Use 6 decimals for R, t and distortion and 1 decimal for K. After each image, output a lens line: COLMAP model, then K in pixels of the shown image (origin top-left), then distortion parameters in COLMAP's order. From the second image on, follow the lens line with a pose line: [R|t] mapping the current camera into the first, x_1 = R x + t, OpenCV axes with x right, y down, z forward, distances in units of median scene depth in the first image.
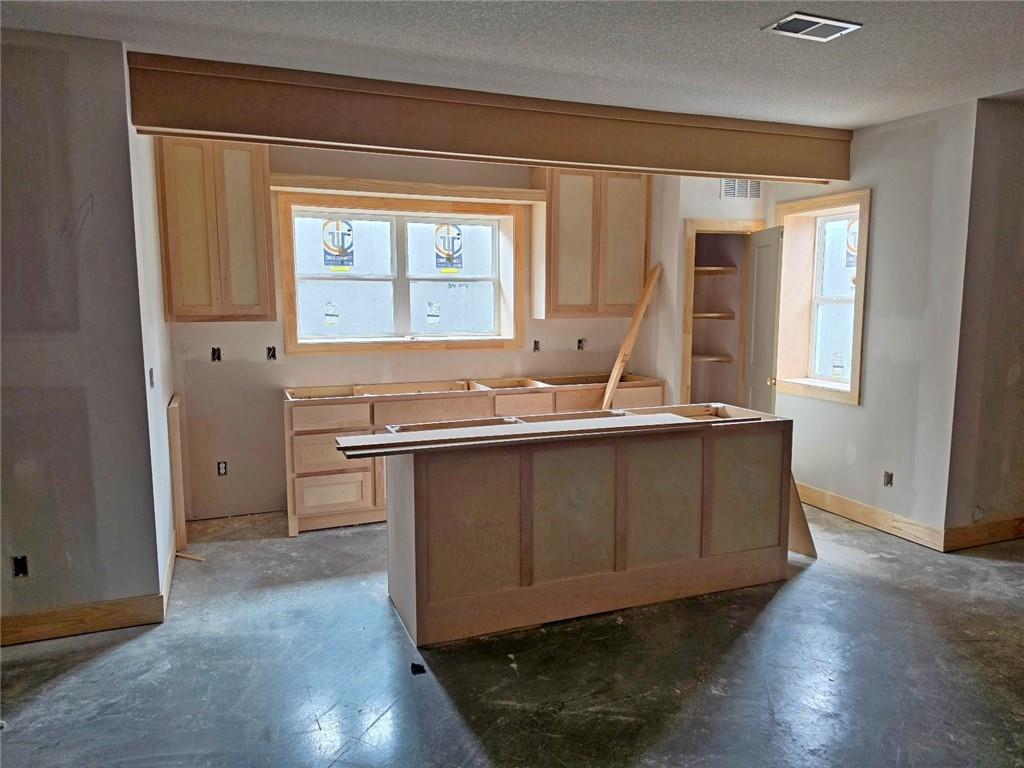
lens RADIAL K [[710.3, 0, 507.3], [0, 710.3, 385.6], [0, 0, 1]] dist [0.038857, -0.000877]
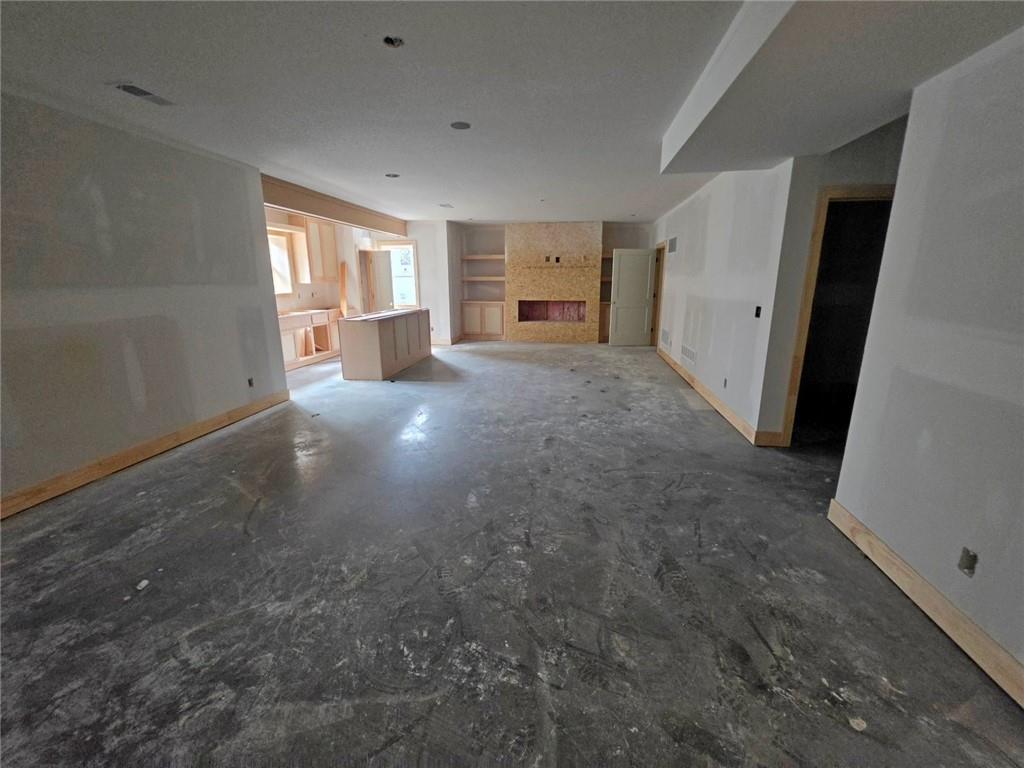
lens RADIAL K [[409.7, 0, 508.3], [0, 409.7, 377.8], [0, 0, 1]] dist [-0.003547, -0.000366]
pose [[0.519627, -0.201358, 0.830327, -1.071200], [0.108289, 0.979516, 0.169769, 0.071605], [-0.847503, 0.001699, 0.530788, -0.380404]]
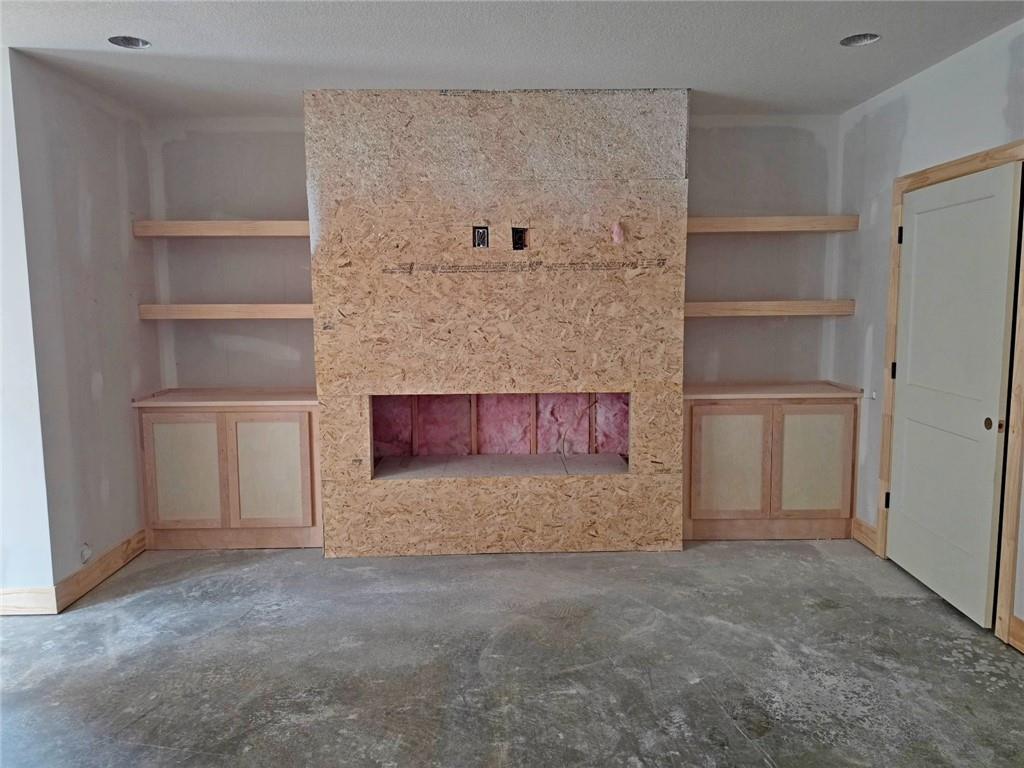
lens RADIAL K [[710.3, 0, 507.6], [0, 710.3, 379.3], [0, 0, 1]] dist [0.038857, -0.000877]
pose [[0.356273, -0.100136, 0.929001, 0.062492], [0.125853, 0.990324, 0.058481, -0.012268], [-0.925867, 0.096082, 0.365428, 0.224205]]
